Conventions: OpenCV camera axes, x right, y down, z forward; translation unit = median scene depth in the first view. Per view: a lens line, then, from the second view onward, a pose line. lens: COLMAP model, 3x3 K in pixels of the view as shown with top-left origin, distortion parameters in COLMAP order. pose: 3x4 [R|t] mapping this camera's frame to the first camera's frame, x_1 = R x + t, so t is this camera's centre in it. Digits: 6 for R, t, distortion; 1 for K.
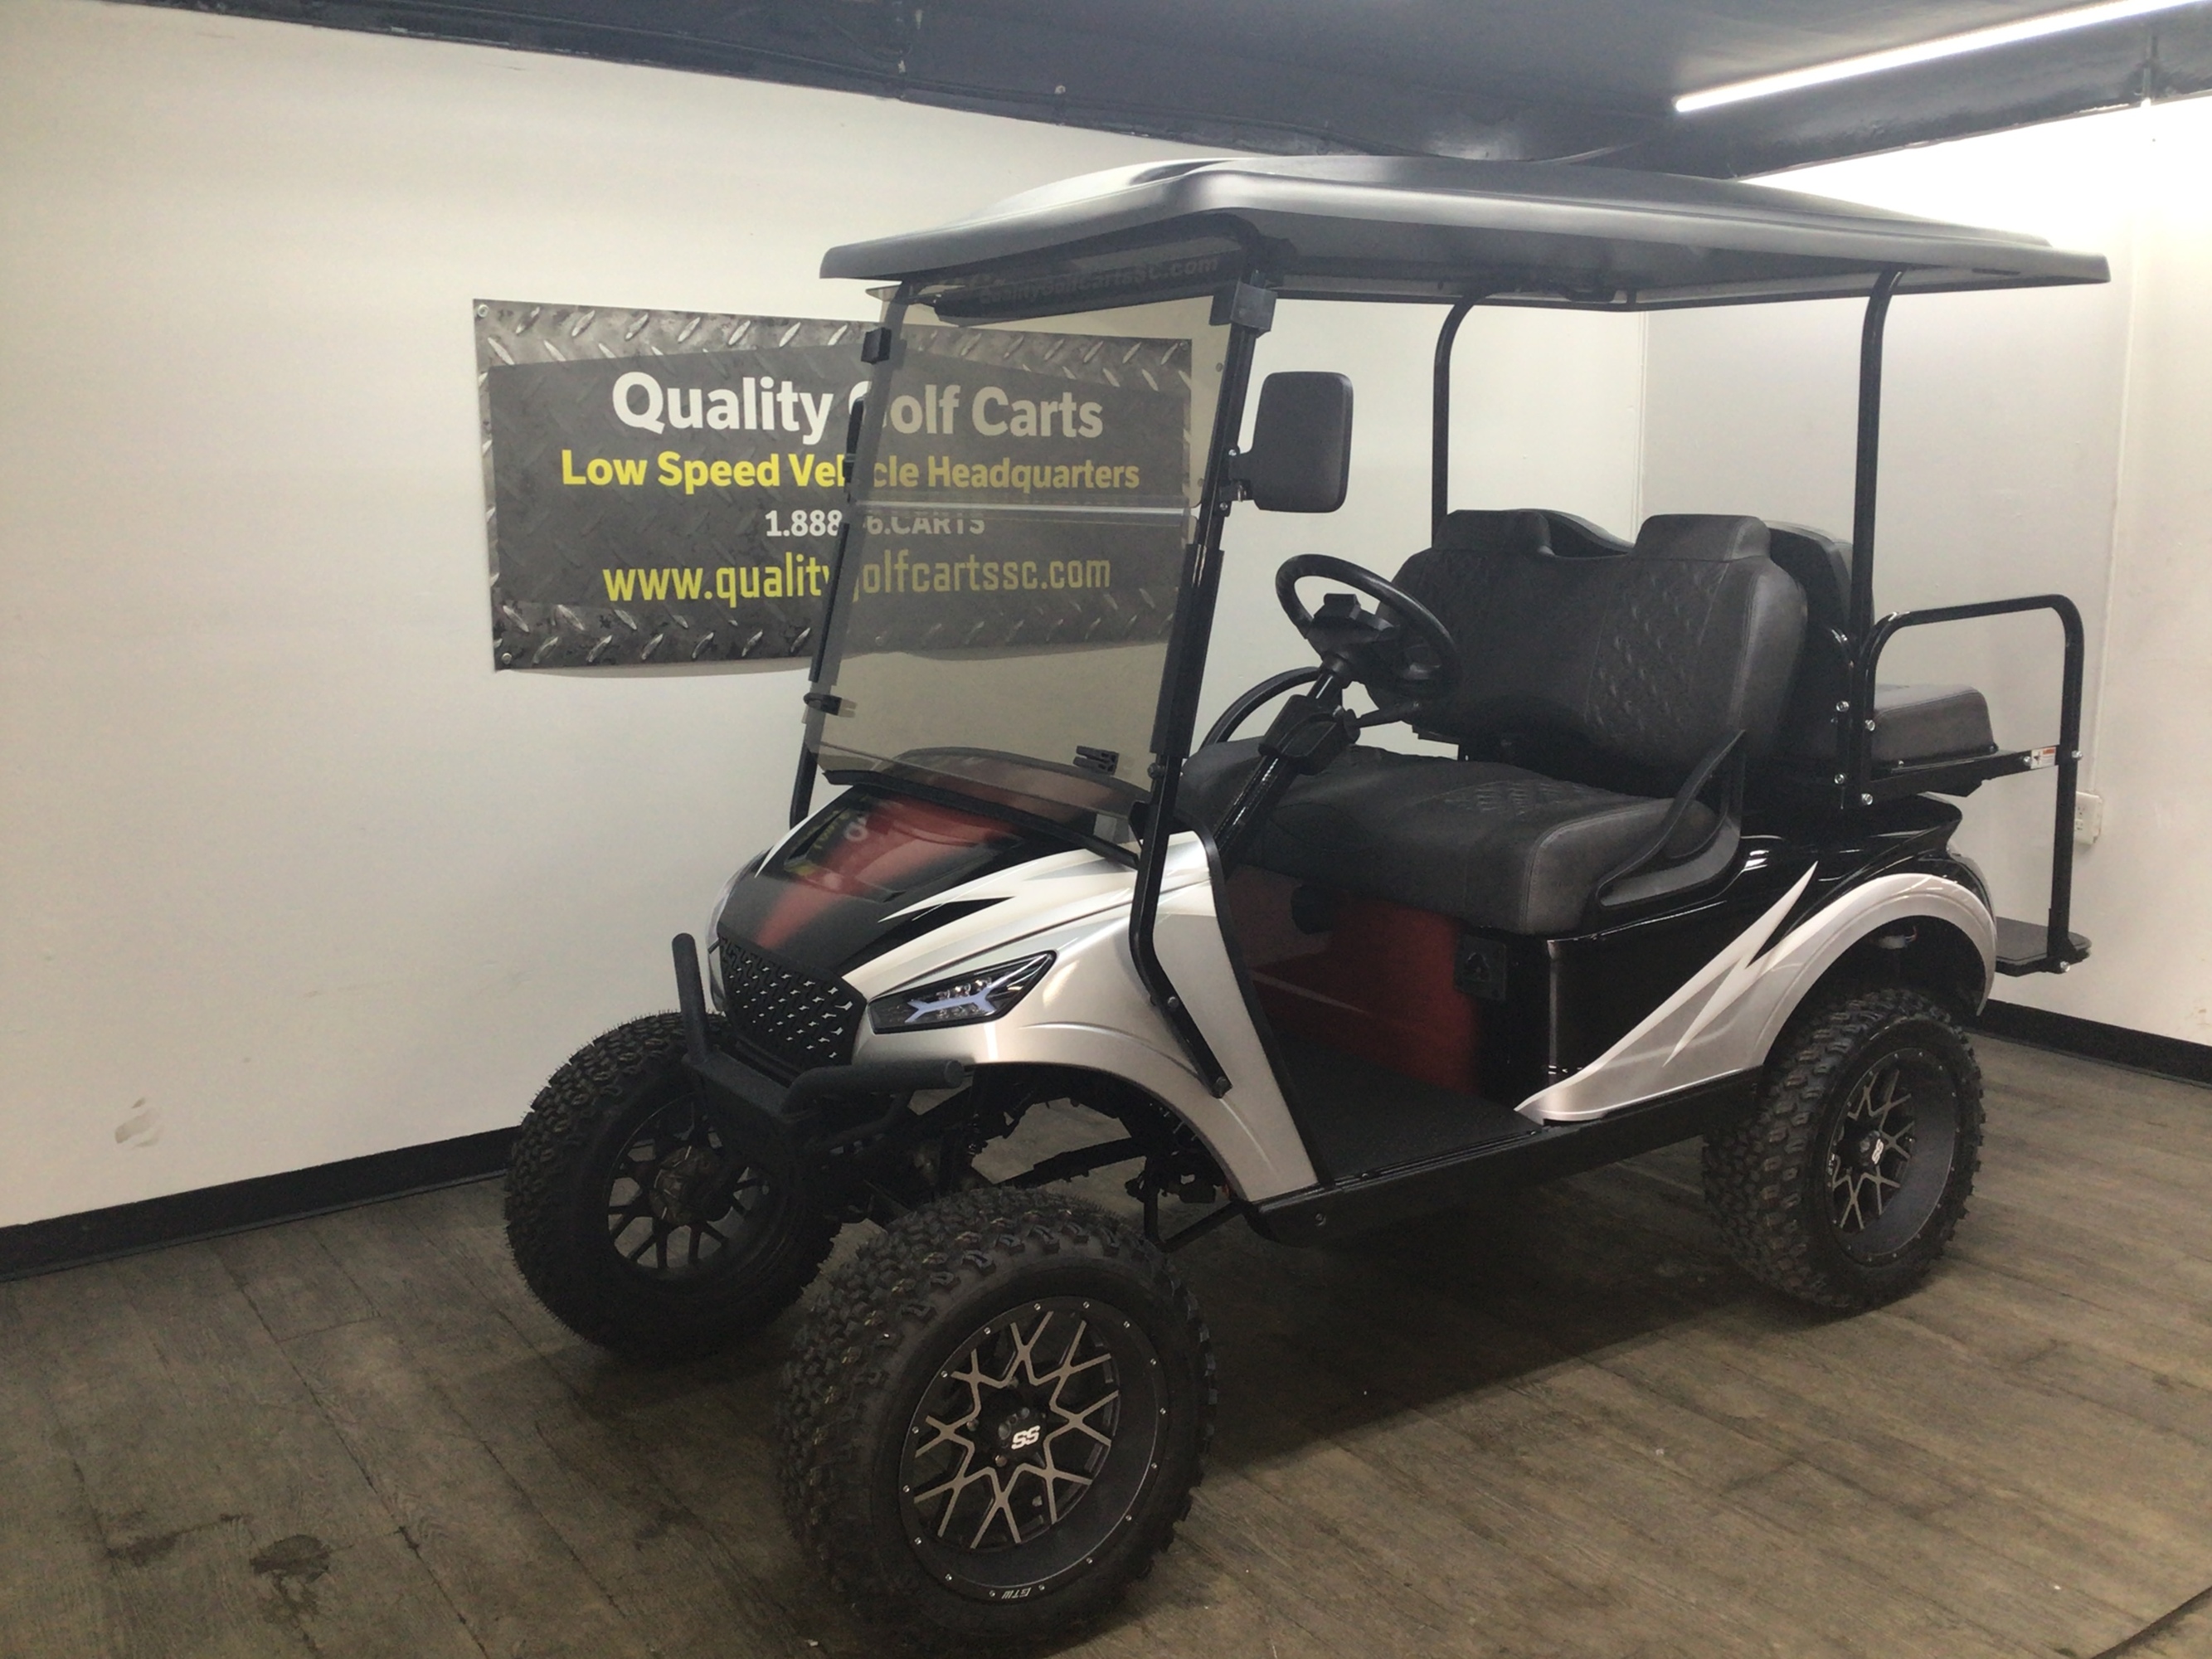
lens RADIAL K [[1911.6, 0, 1112.5], [0, 1911.6, 841.4], [0, 0, 1]] dist [0.068416, -0.092756]
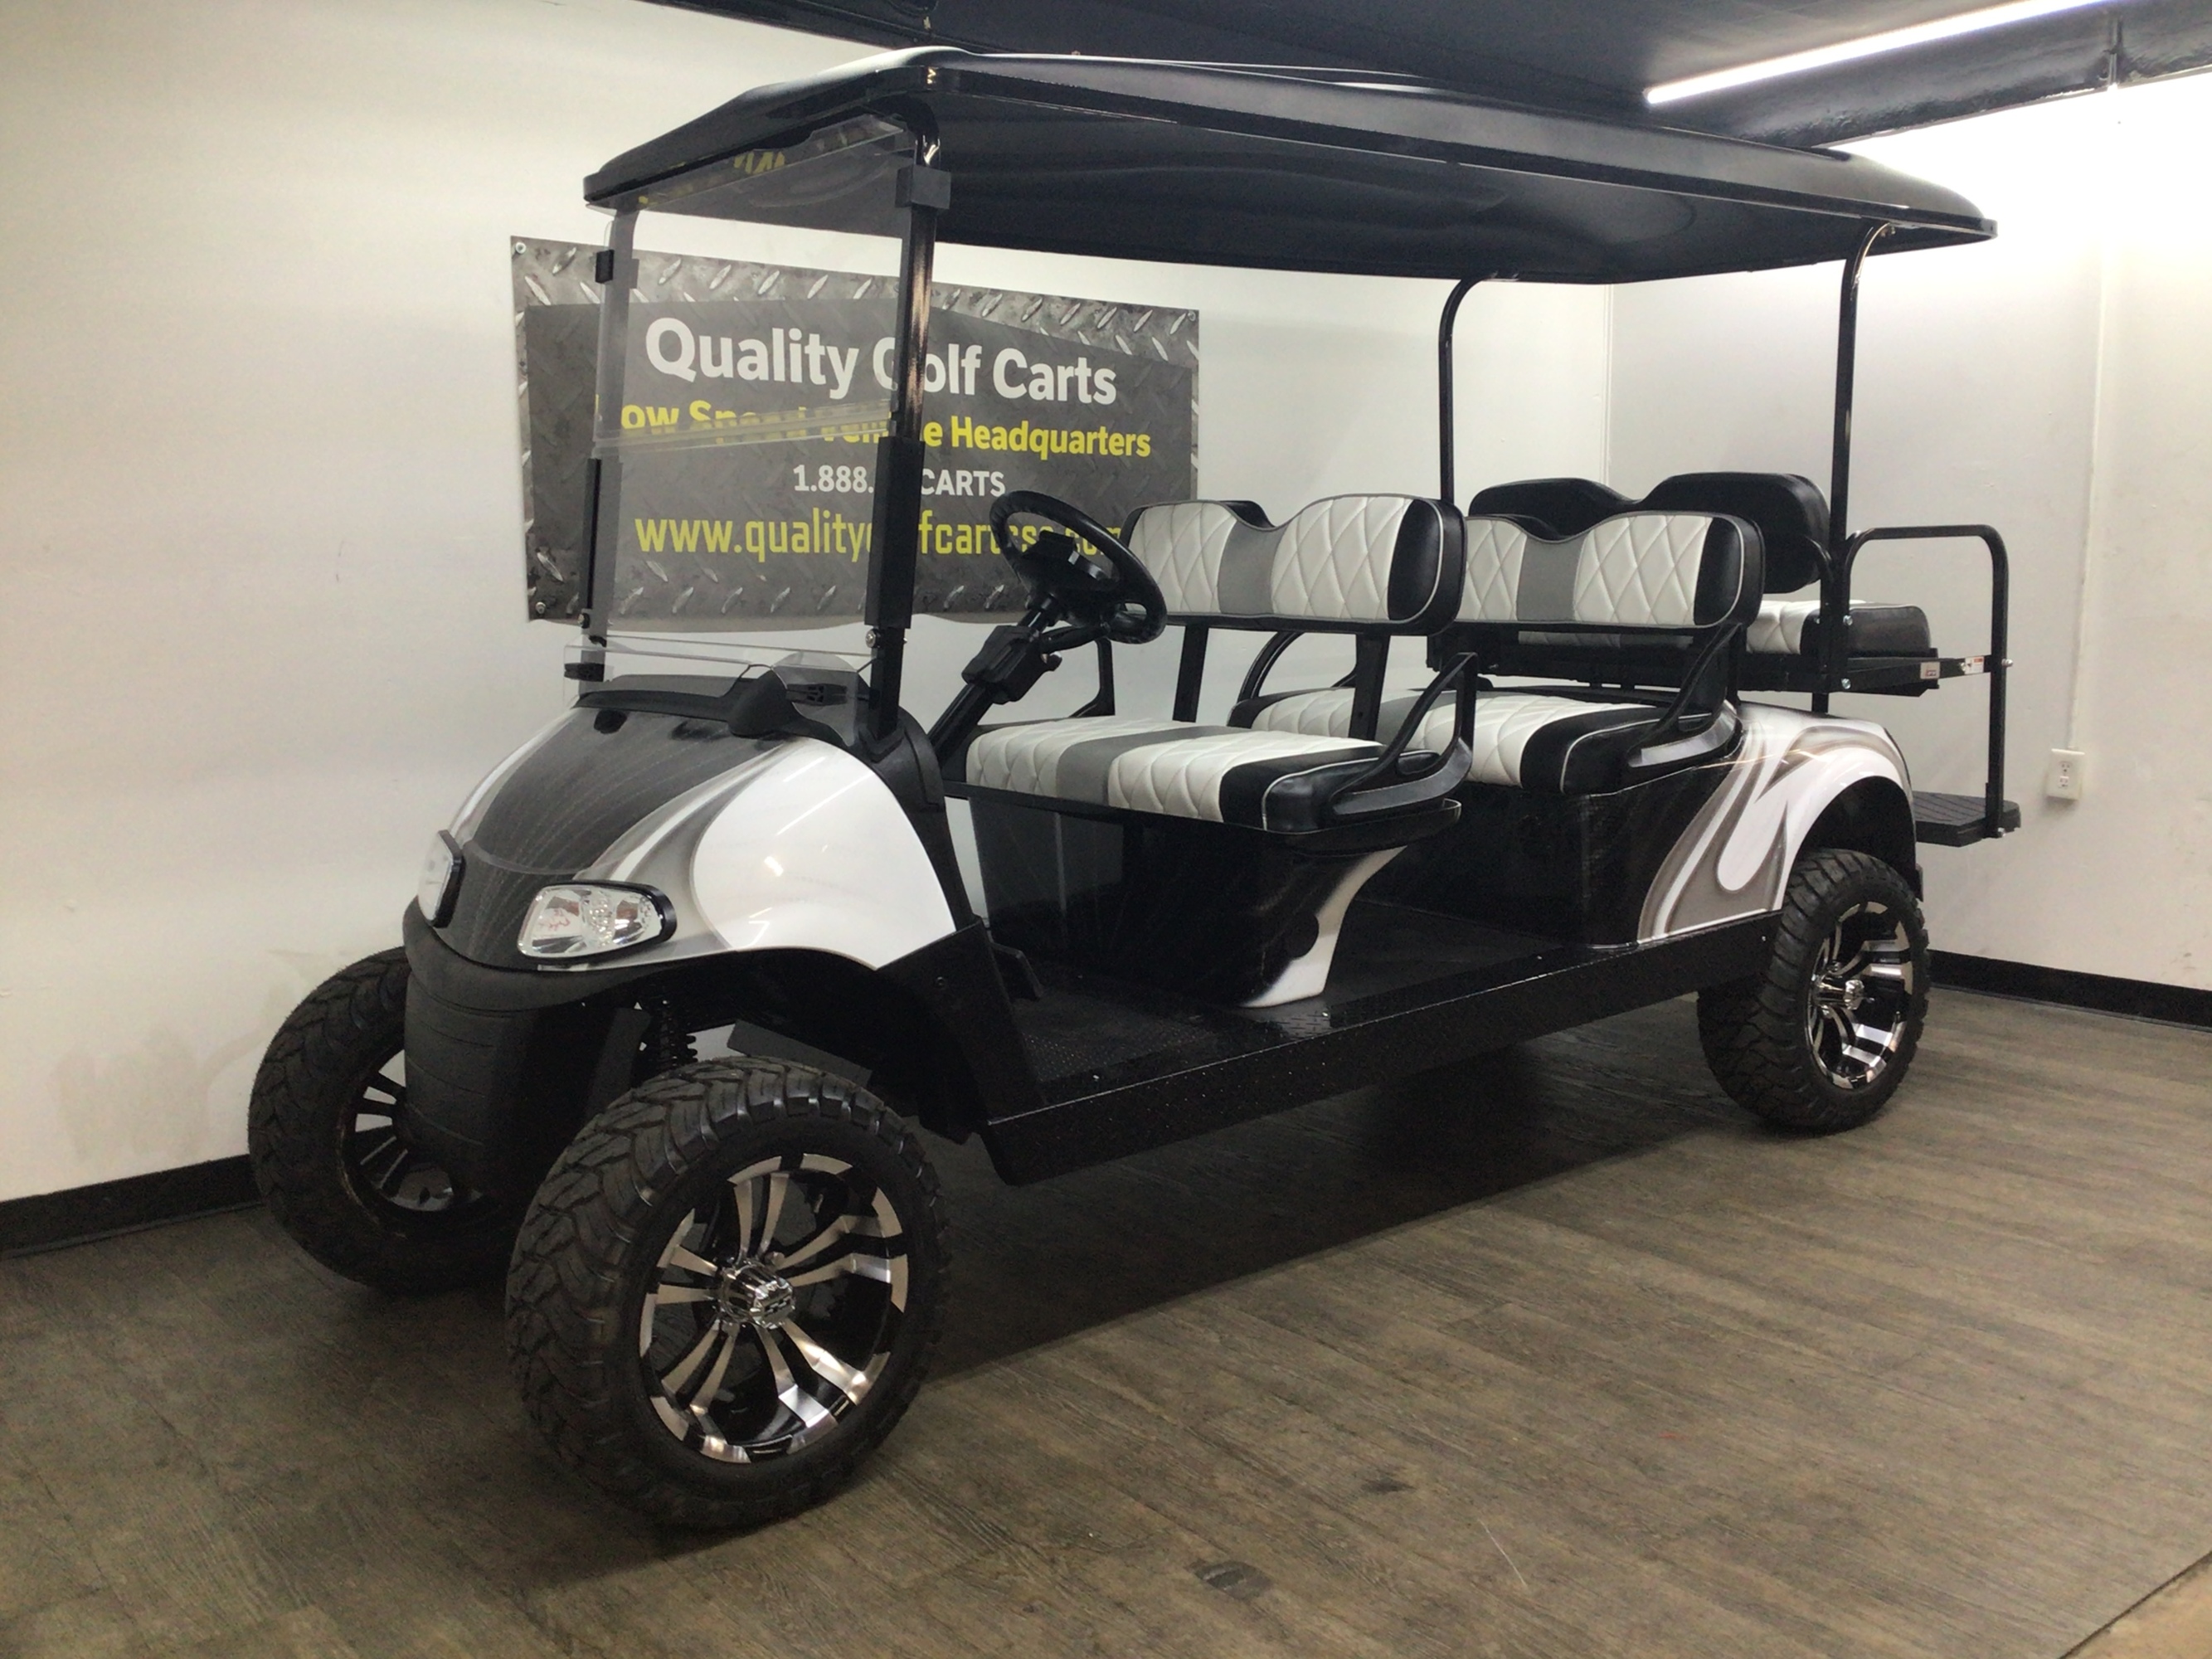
lens RADIAL K [[1911.6, 0, 1107.9], [0, 1911.6, 847.4], [0, 0, 1]] dist [0.068416, -0.092756]
pose [[0.996517, -0.013033, 0.082366, -0.108418], [0.015765, 0.999344, -0.032607, 0.060270], [-0.081887, 0.033792, 0.996069, 0.014669]]
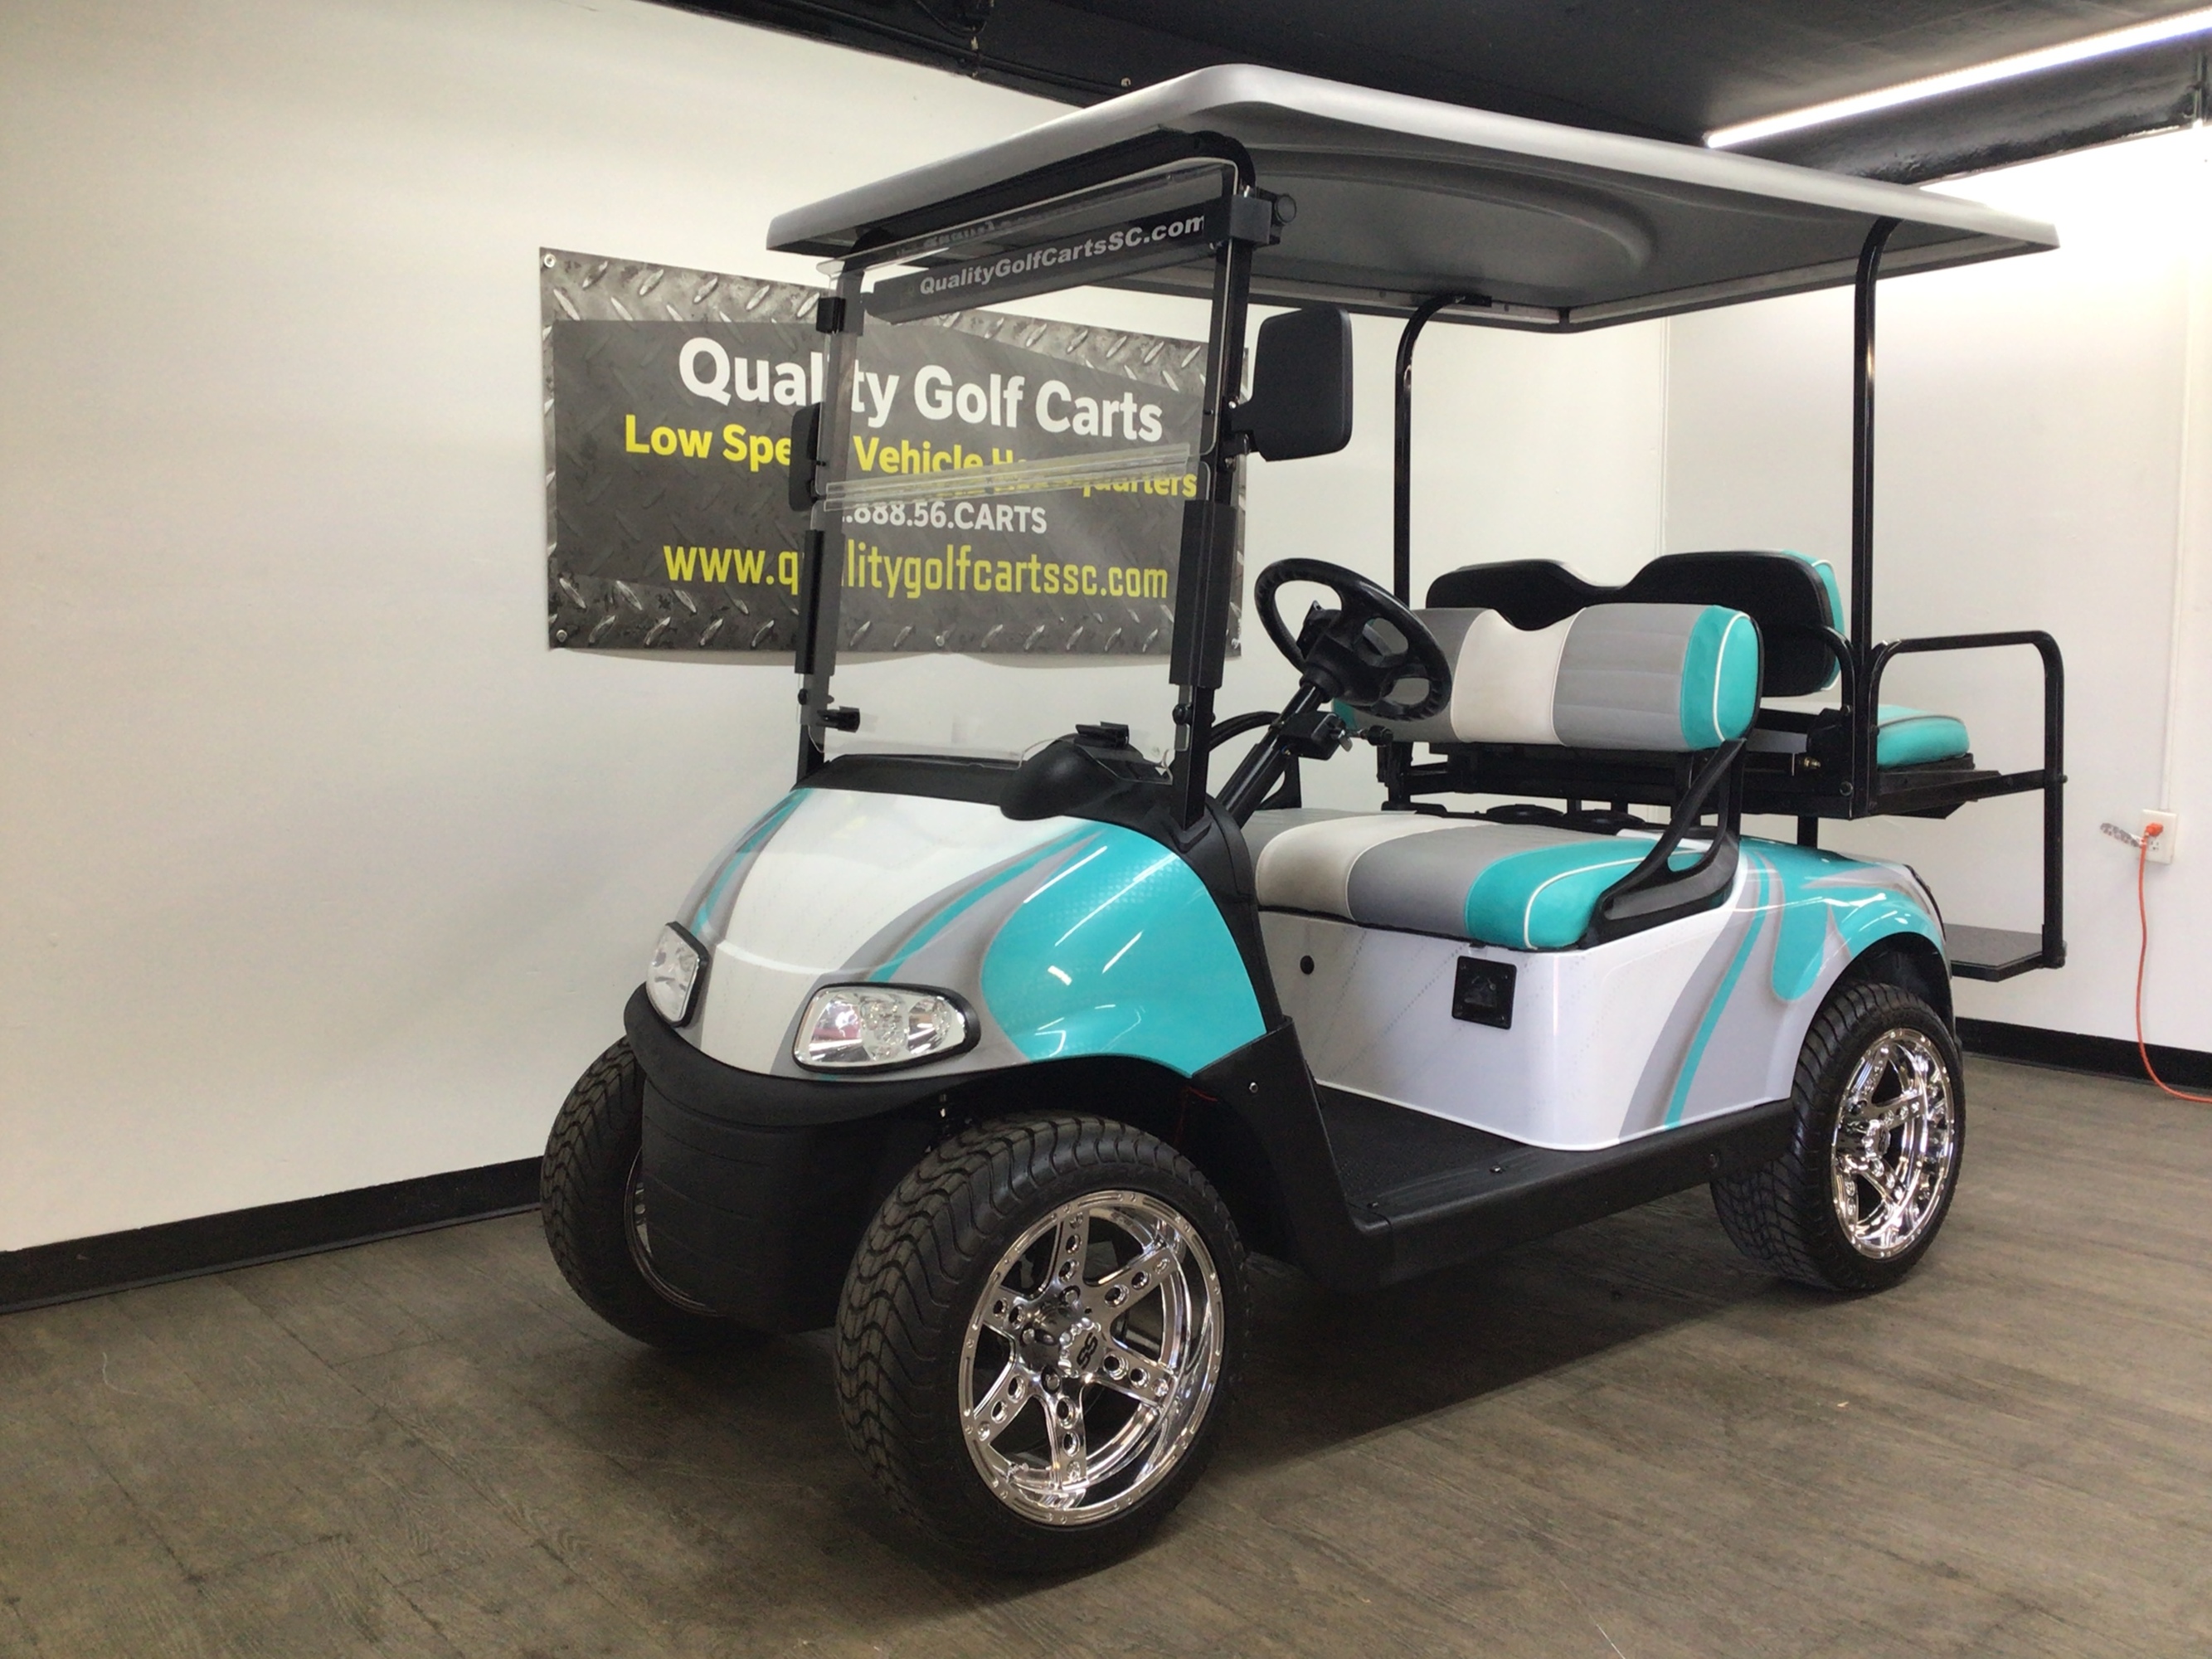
lens RADIAL K [[1911.6, 0, 1106.6], [0, 1911.6, 848.2], [0, 0, 1]] dist [0.068416, -0.092756]
pose [[0.997130, 0.000329, 0.075709, -0.121176], [0.005714, 0.996812, -0.079587, 0.079211], [-0.075494, 0.079792, 0.993949, 0.071466]]
